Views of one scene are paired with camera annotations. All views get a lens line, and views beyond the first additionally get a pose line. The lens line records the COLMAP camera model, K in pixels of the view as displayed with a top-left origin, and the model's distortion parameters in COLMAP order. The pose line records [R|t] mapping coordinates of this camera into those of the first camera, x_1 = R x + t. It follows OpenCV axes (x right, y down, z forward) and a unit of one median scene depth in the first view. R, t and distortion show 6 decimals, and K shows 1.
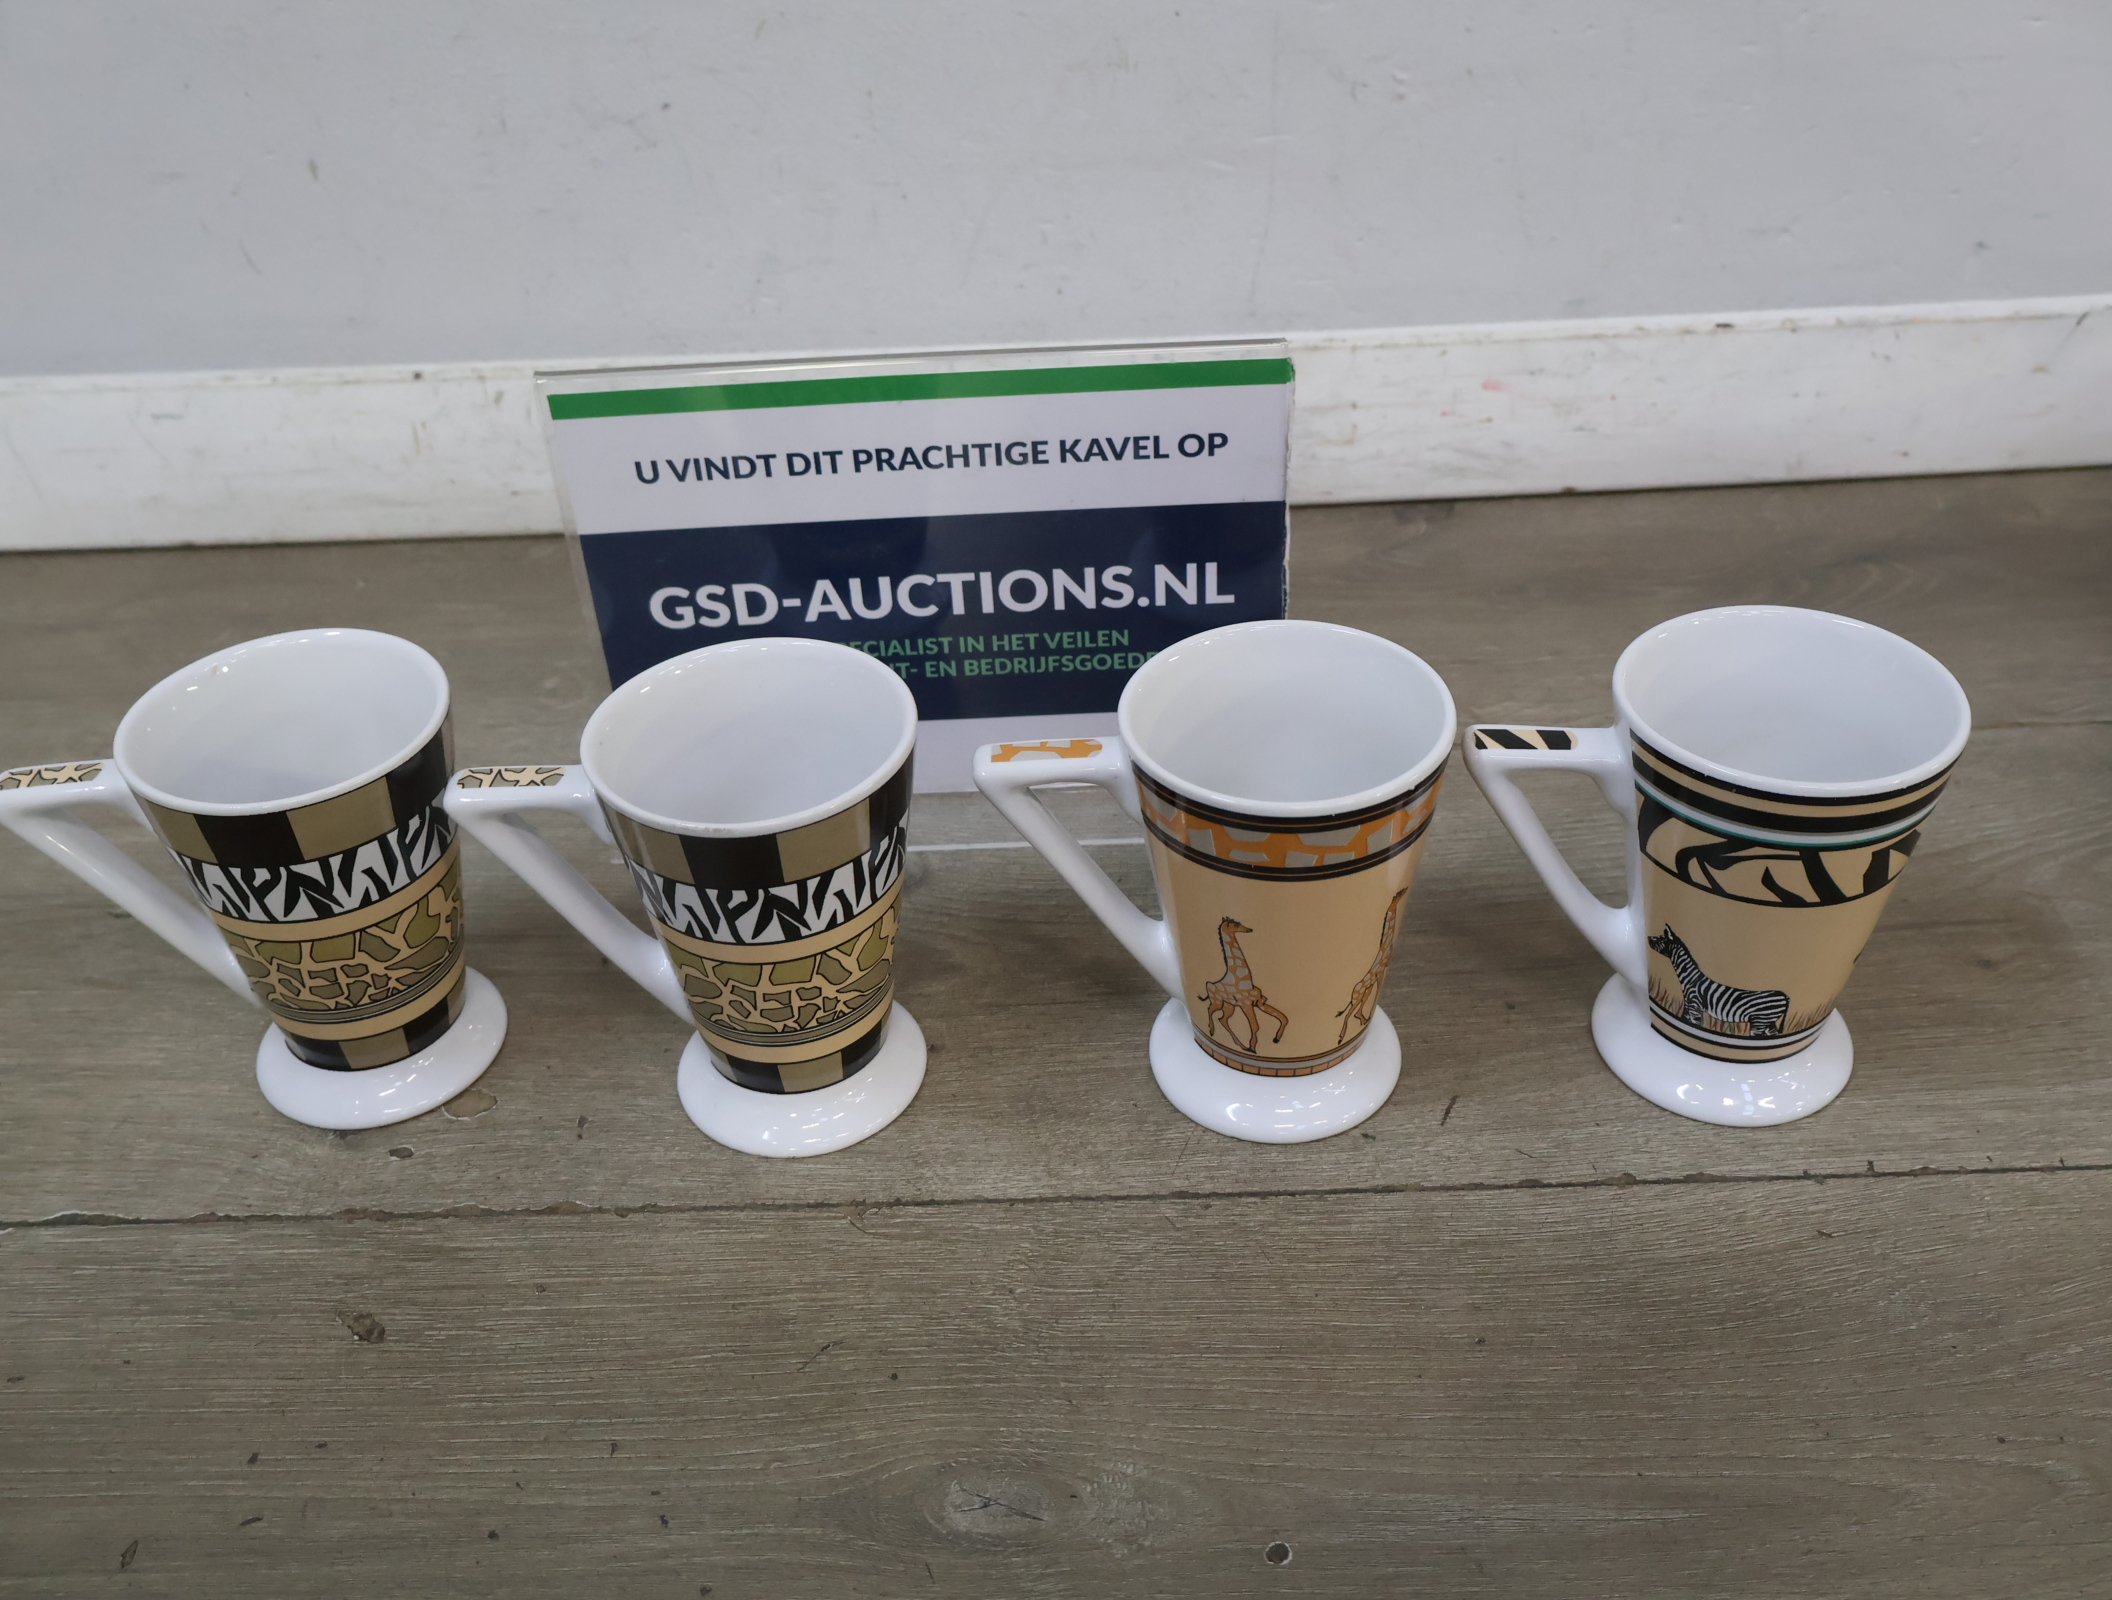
lens RADIAL K [[2175.8, 0, 1065.0], [0, 2175.8, 764.2], [0, 0, 1]] dist [0.009383, -0.005741]
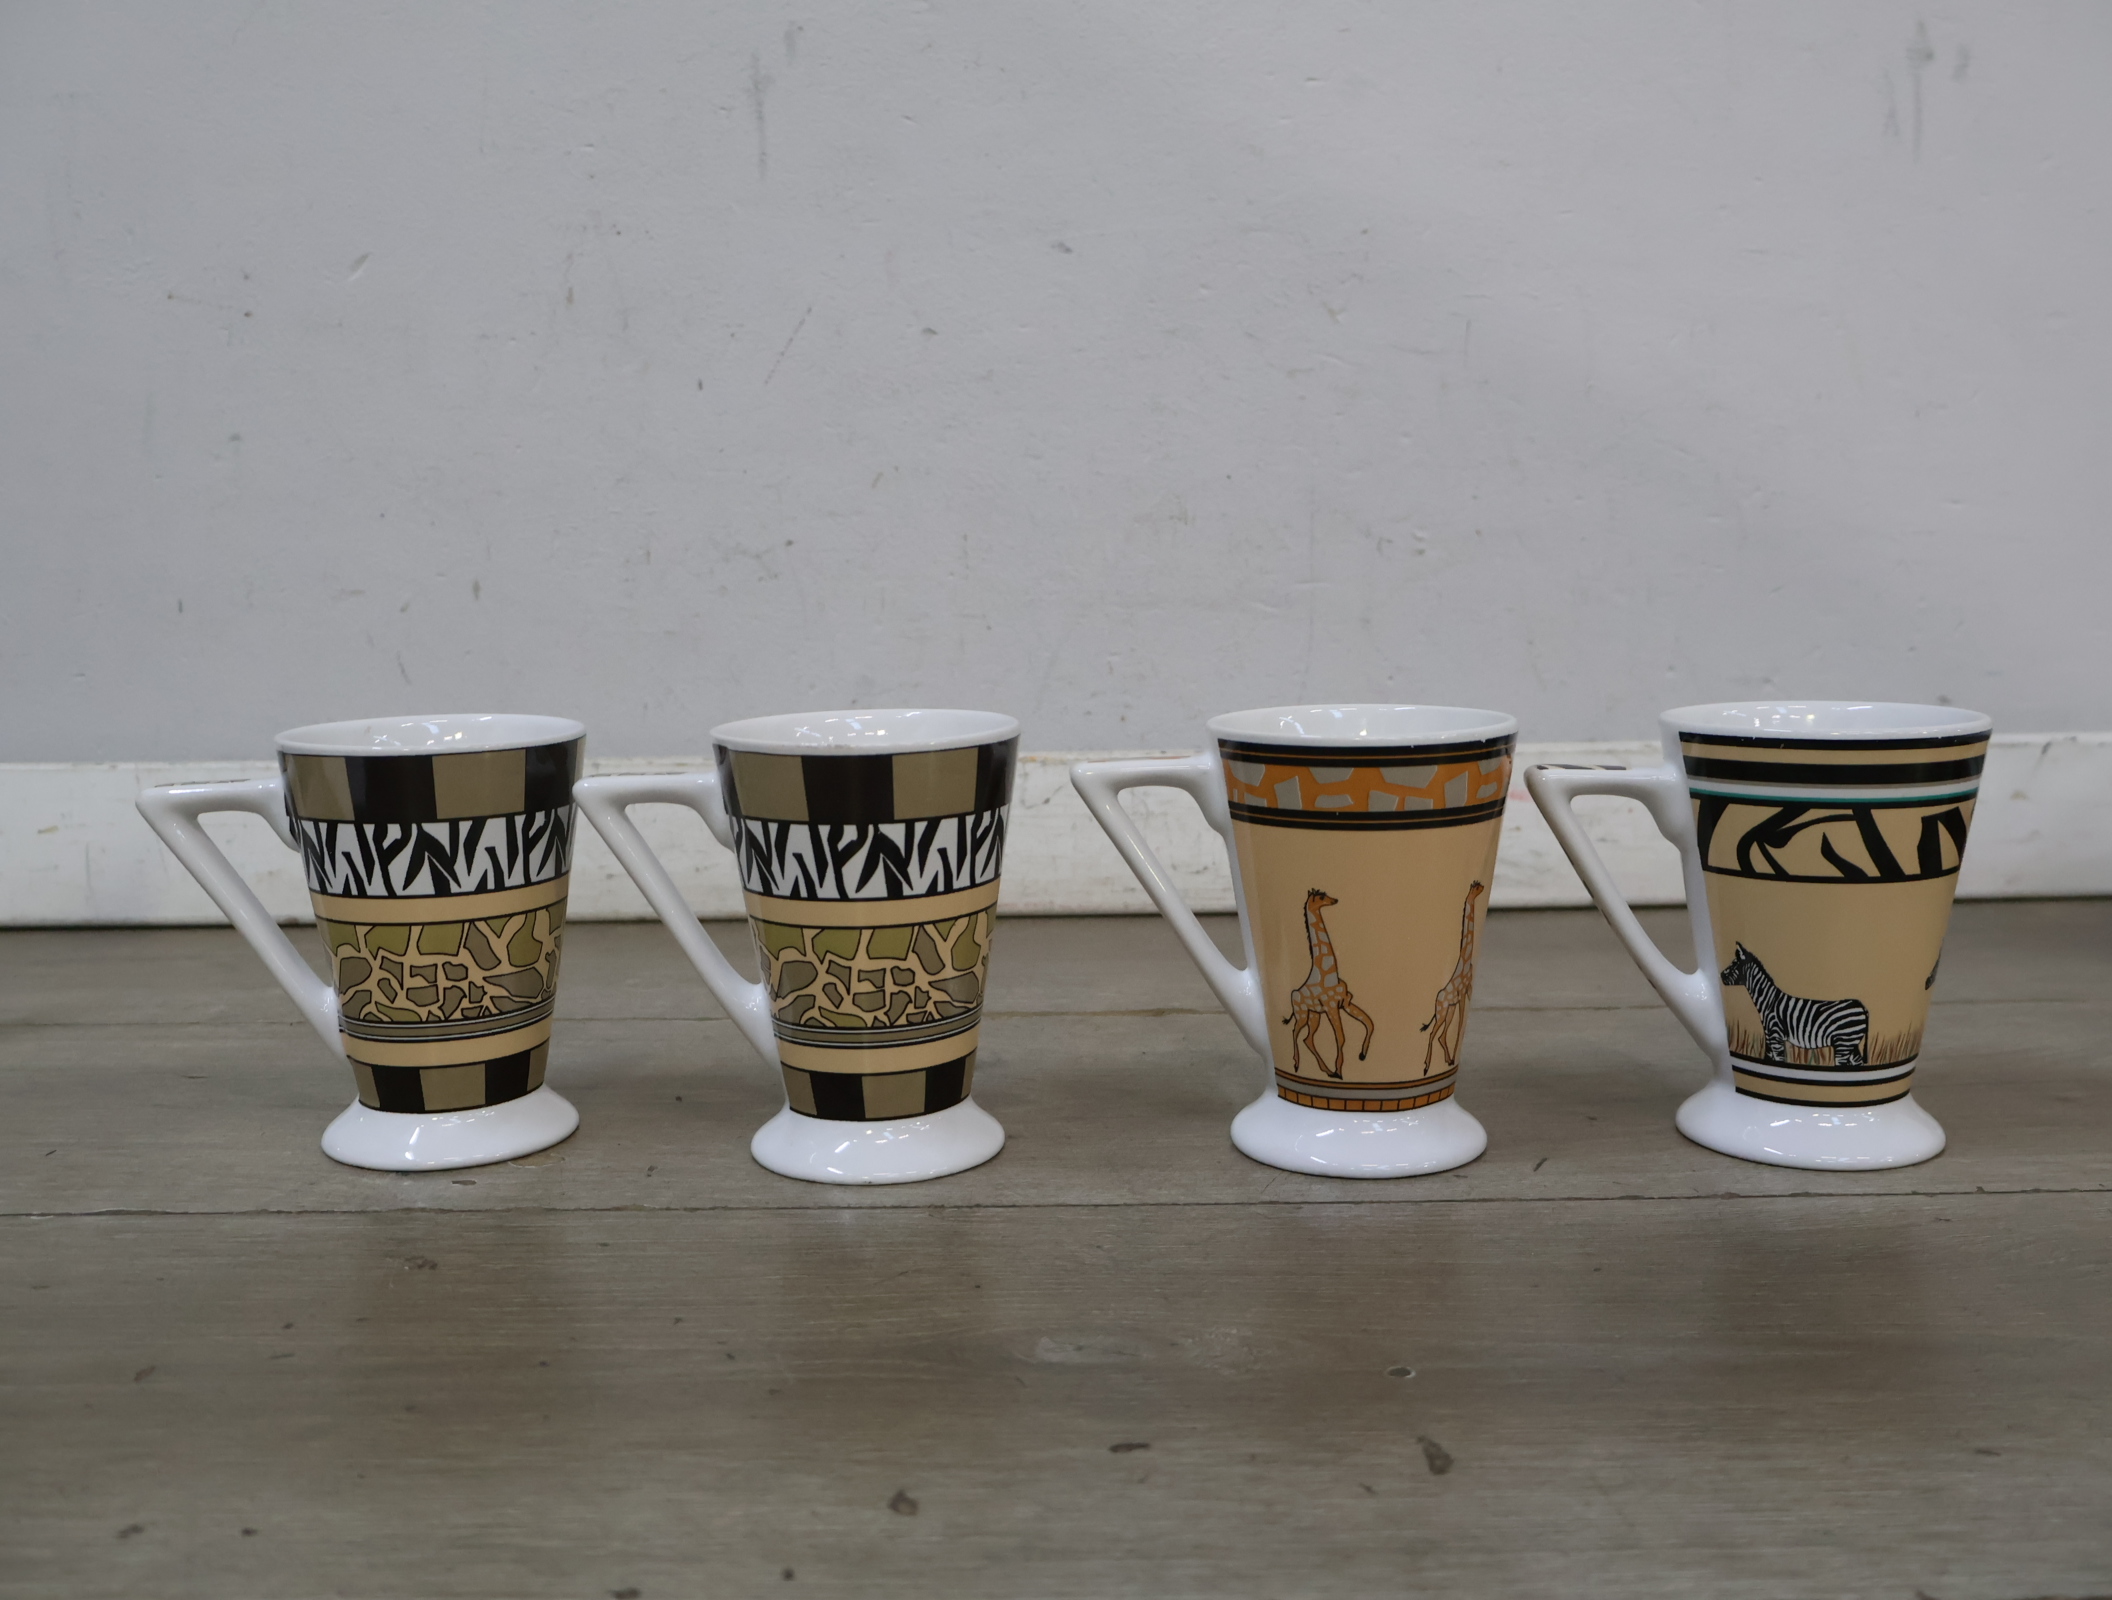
lens RADIAL K [[2175.8, 0, 1065.0], [0, 2175.8, 764.2], [0, 0, 1]] dist [0.009383, -0.005741]
pose [[0.999689, 0.024704, -0.003495, -0.041868], [-0.023188, 0.868214, -0.495648, 0.537511], [-0.009210, 0.495575, 0.868517, 0.067711]]
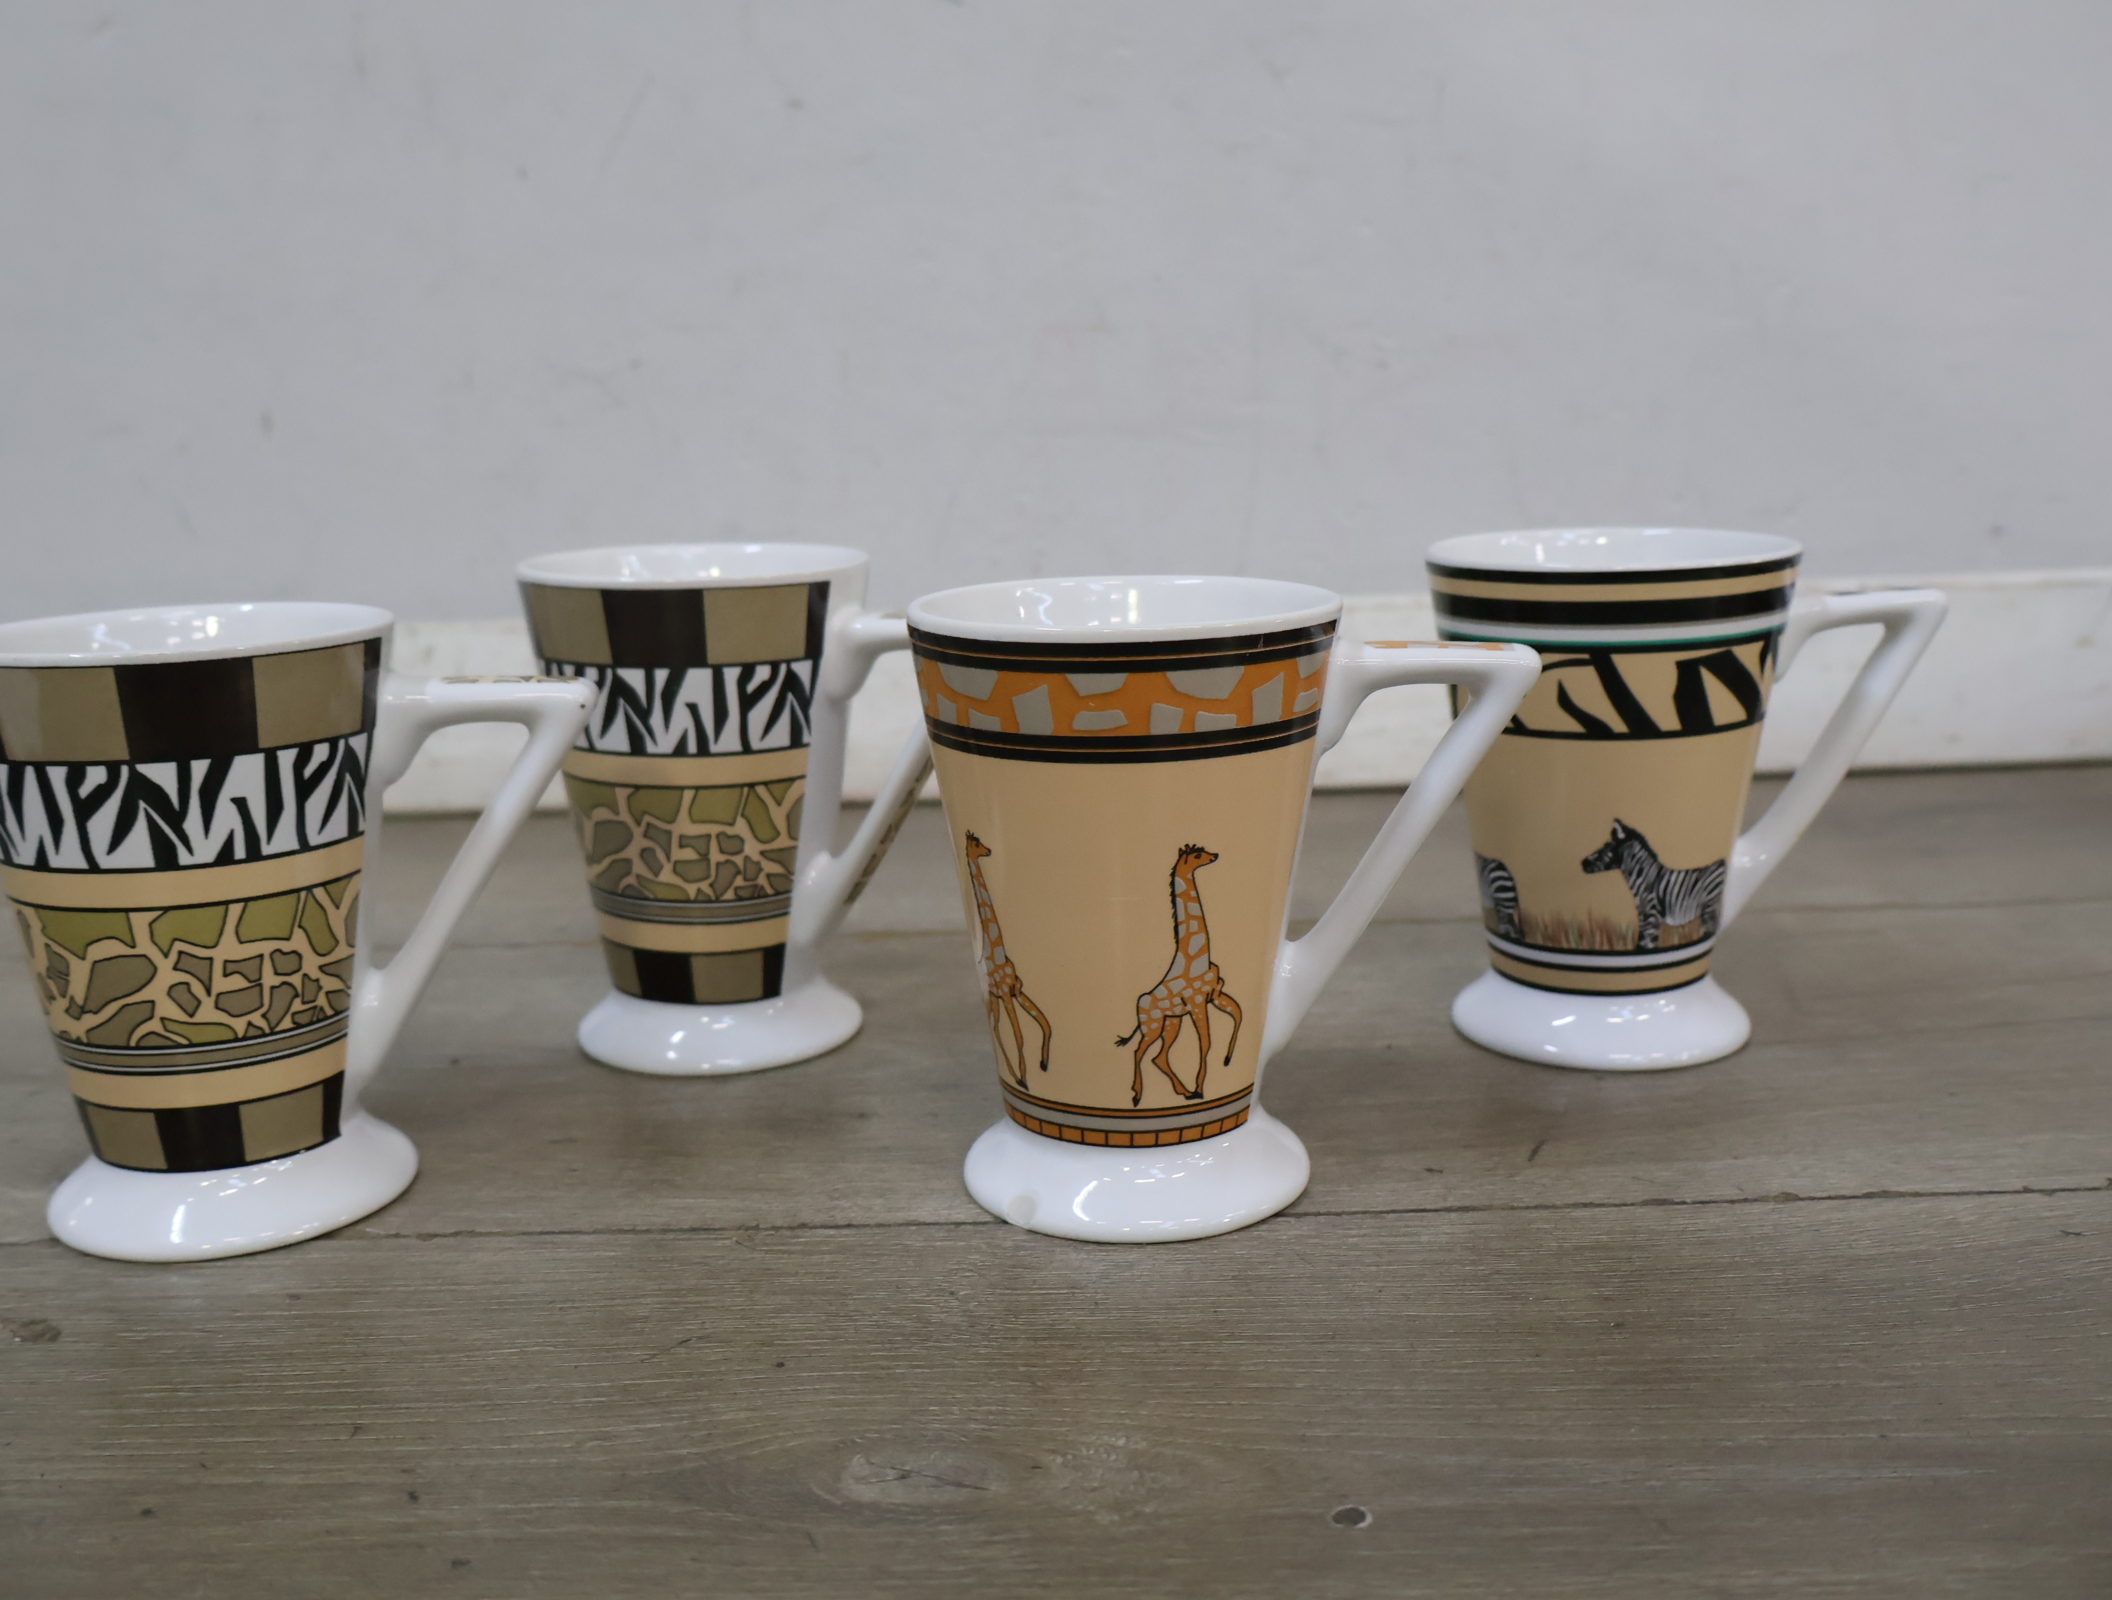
lens RADIAL K [[2116.3, 0, 1056.0], [0, 2116.3, 800.0], [0, 0, 1]] dist [0.004523, 0.003690]
pose [[0.999934, 0.010564, 0.004450, 0.004557], [-0.007798, 0.911444, -0.411351, 0.384469], [-0.008401, 0.411289, 0.911466, 0.302839]]
